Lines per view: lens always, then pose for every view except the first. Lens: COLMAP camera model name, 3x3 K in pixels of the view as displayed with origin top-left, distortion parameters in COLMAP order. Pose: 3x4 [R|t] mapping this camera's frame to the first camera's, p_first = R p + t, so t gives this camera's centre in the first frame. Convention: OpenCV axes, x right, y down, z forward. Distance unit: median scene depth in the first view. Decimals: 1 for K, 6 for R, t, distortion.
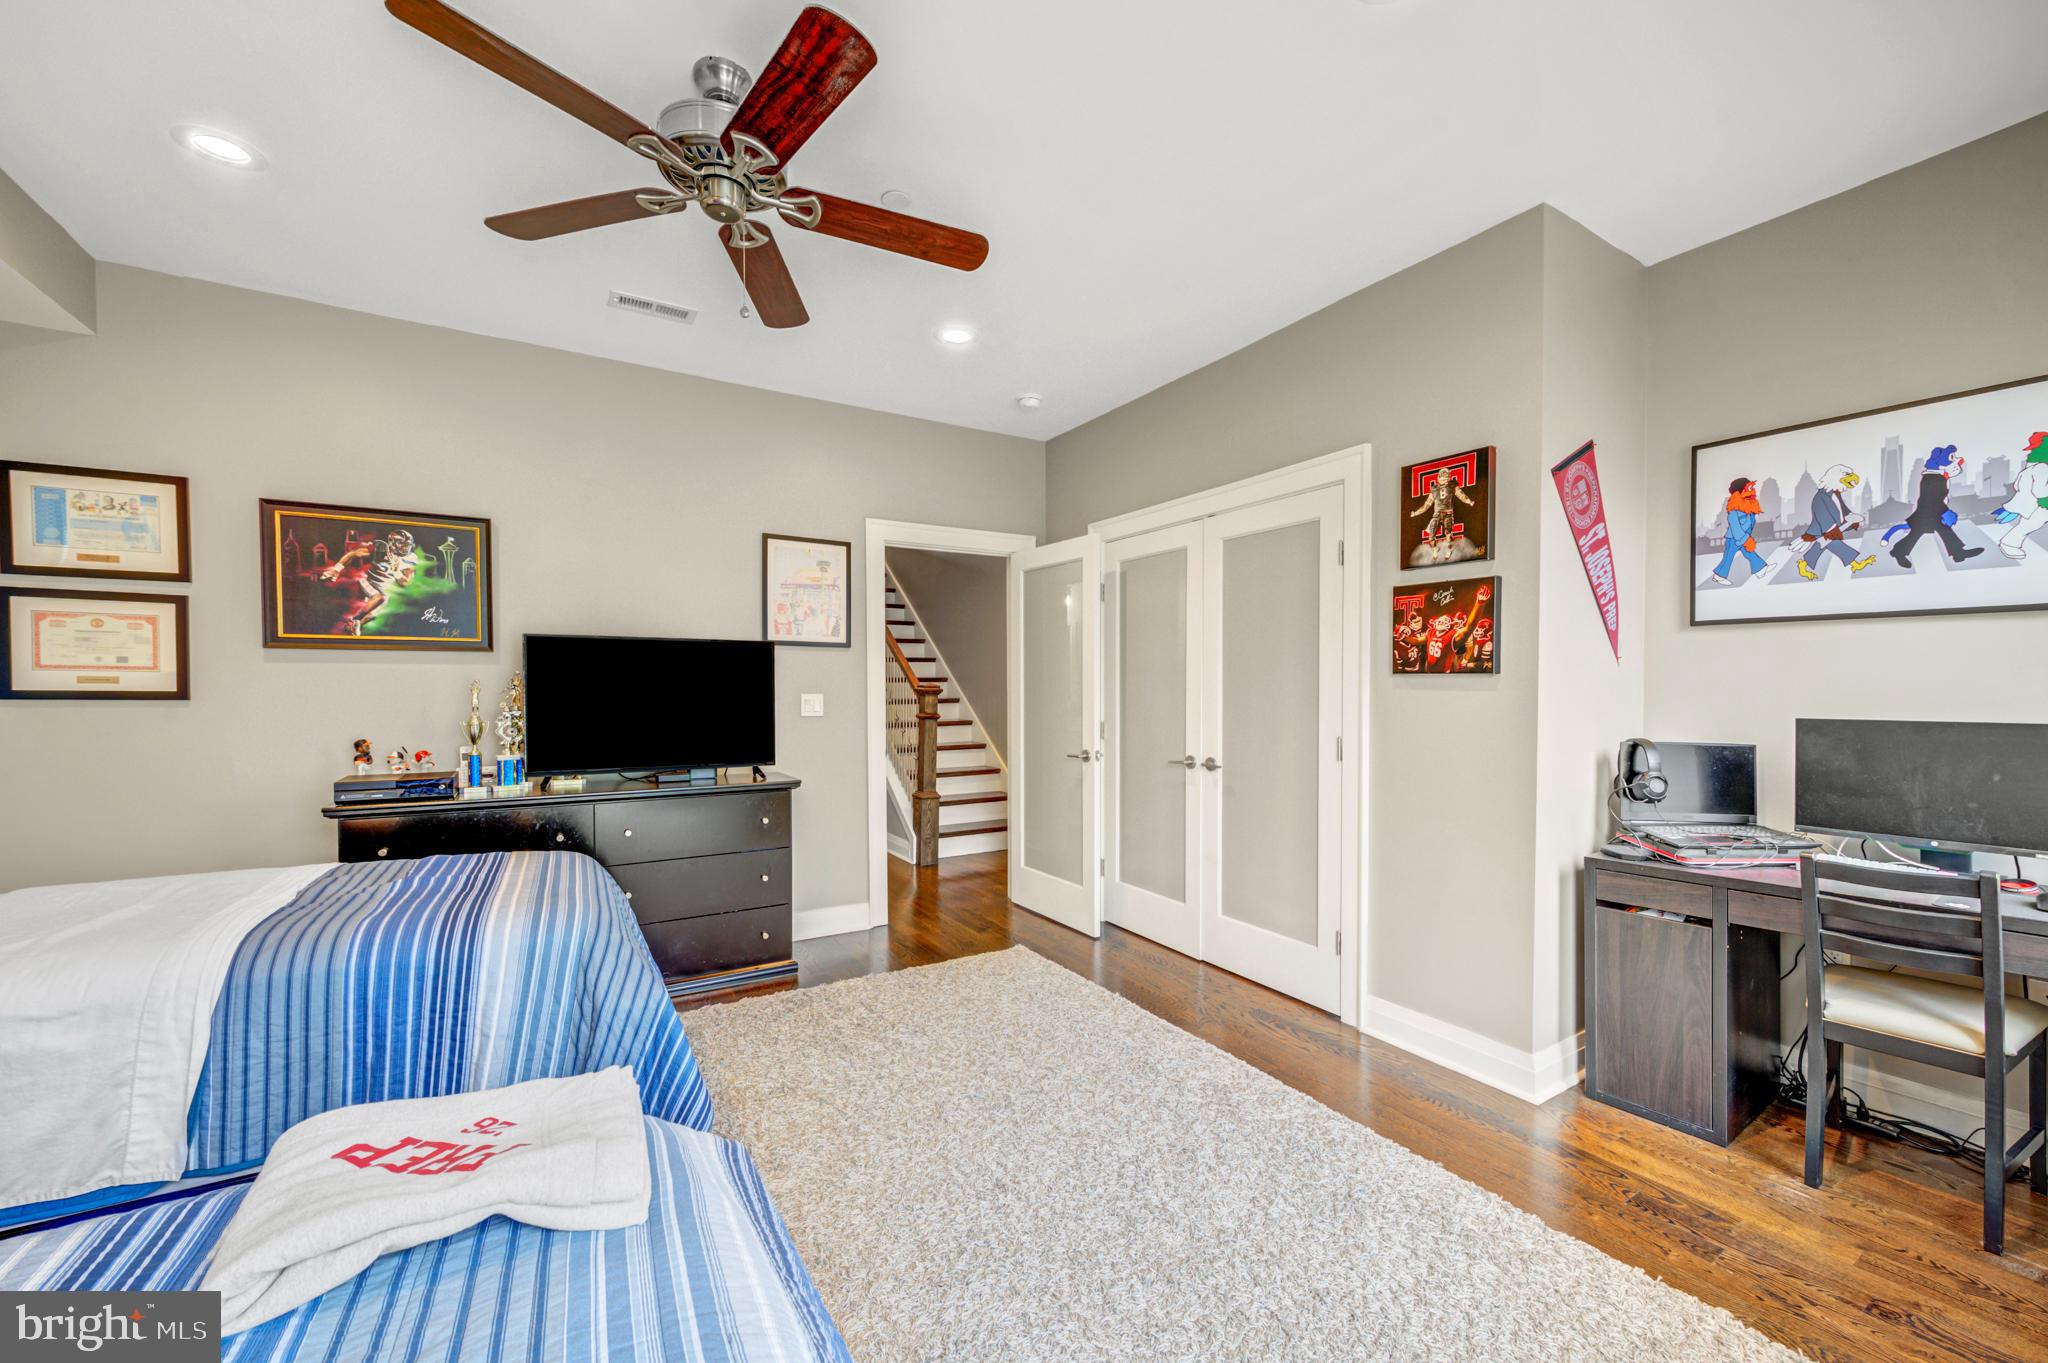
lens RADIAL K [[811.4, 0, 1033.7], [0, 811.4, 679.6], [0, 0, 1]] dist [0.000831, 0.000021]
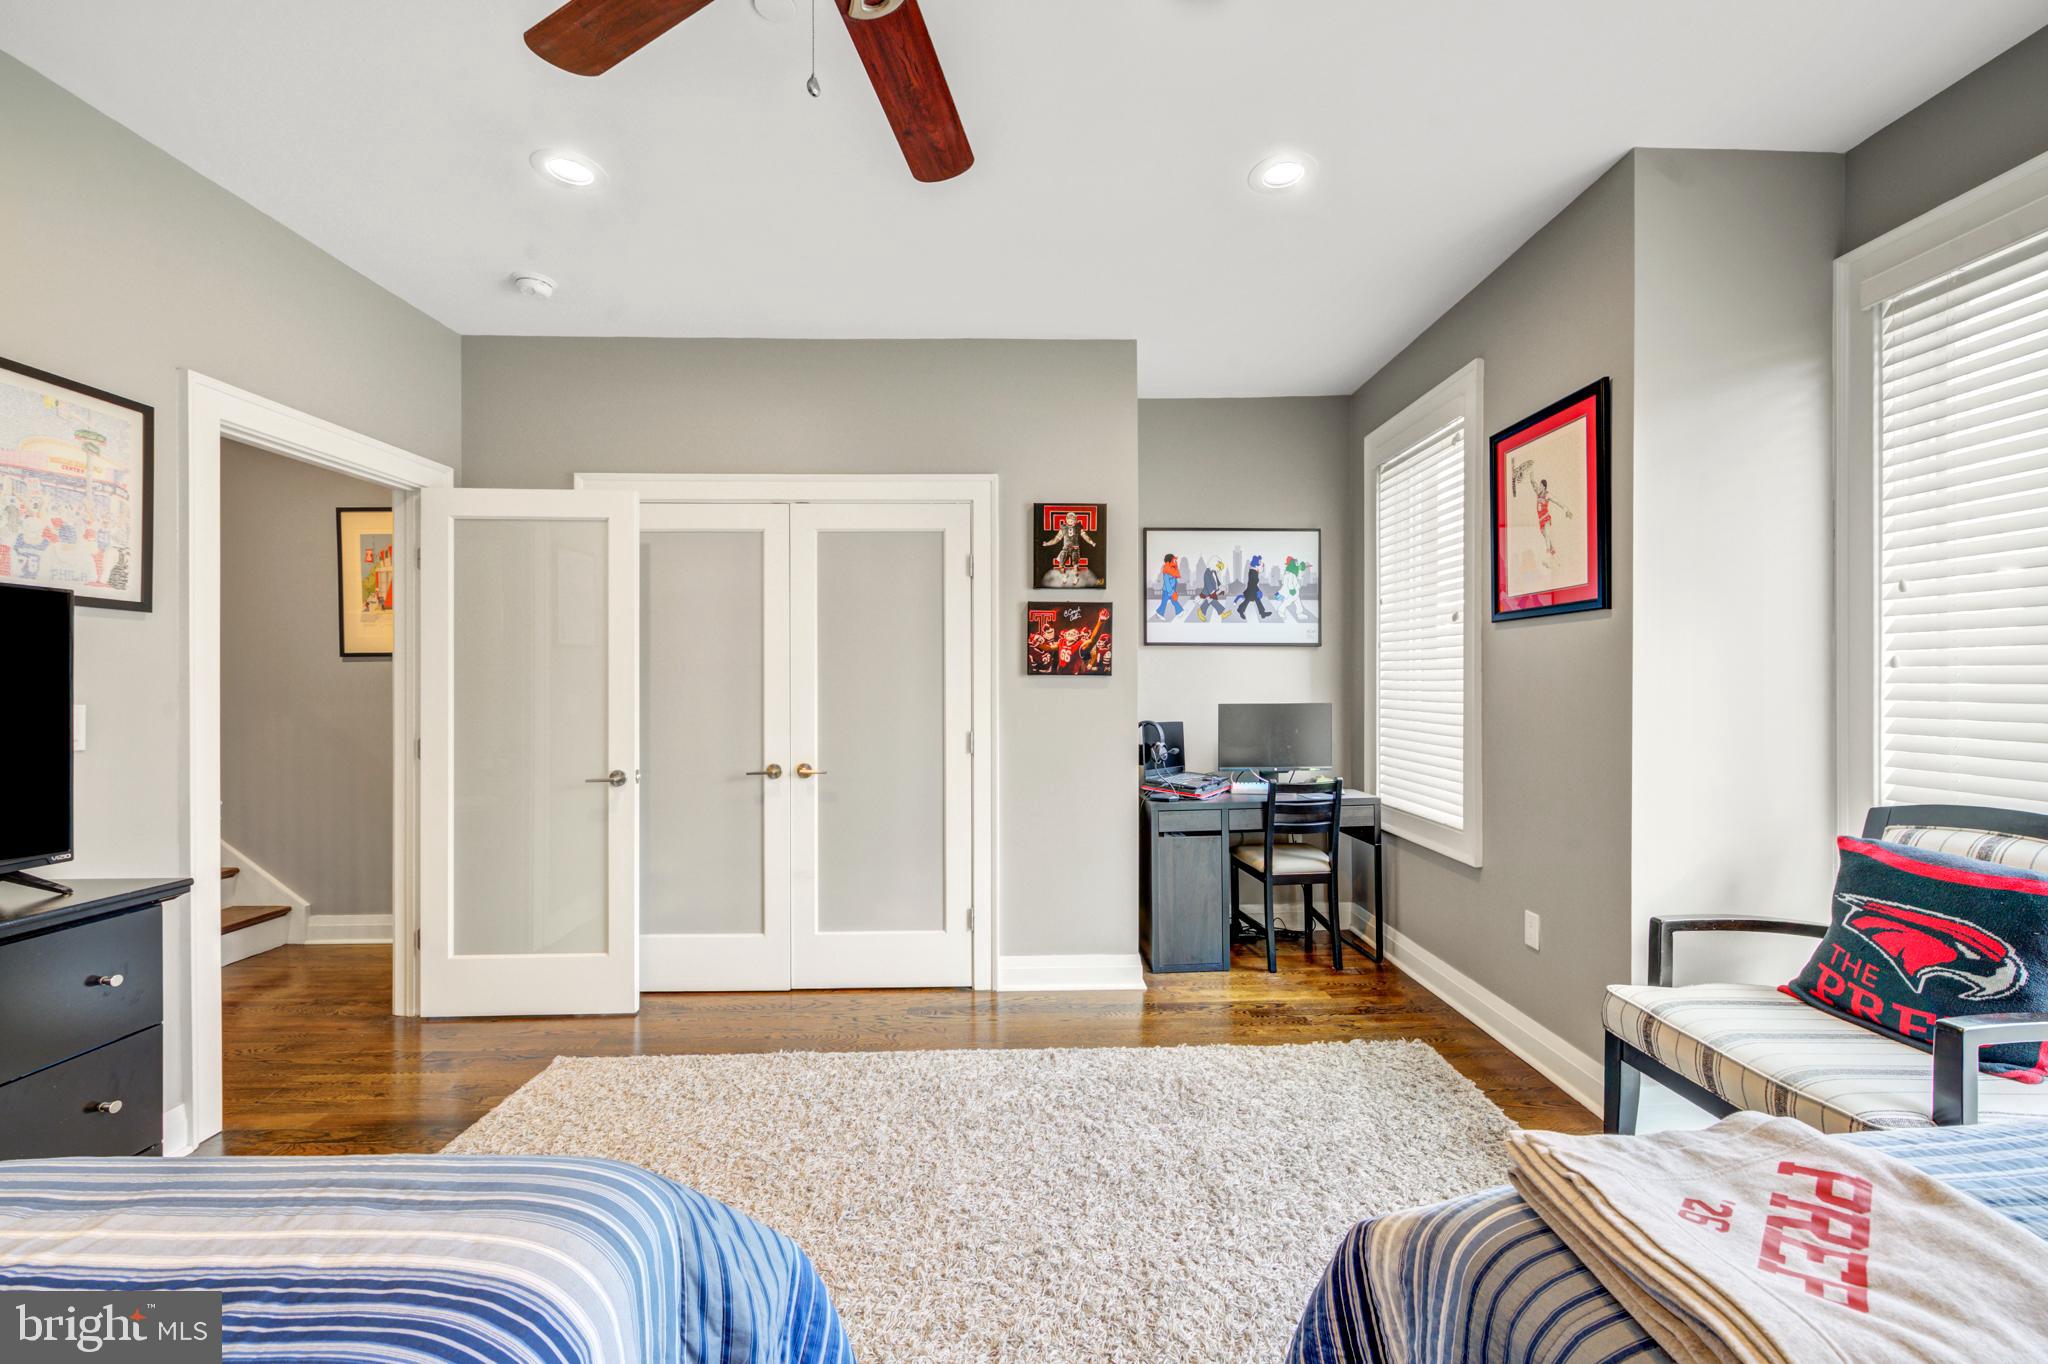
lens RADIAL K [[816.0, 0, 1037.1], [0, 816.0, 661.6], [0, 0, 1]] dist [0.004173, 0.000447]
pose [[0.506621, 0.025417, 0.861794, -0.609987], [-0.002481, 0.999604, -0.028023, 0.007165], [-0.862165, 0.012059, 0.506484, 0.405540]]
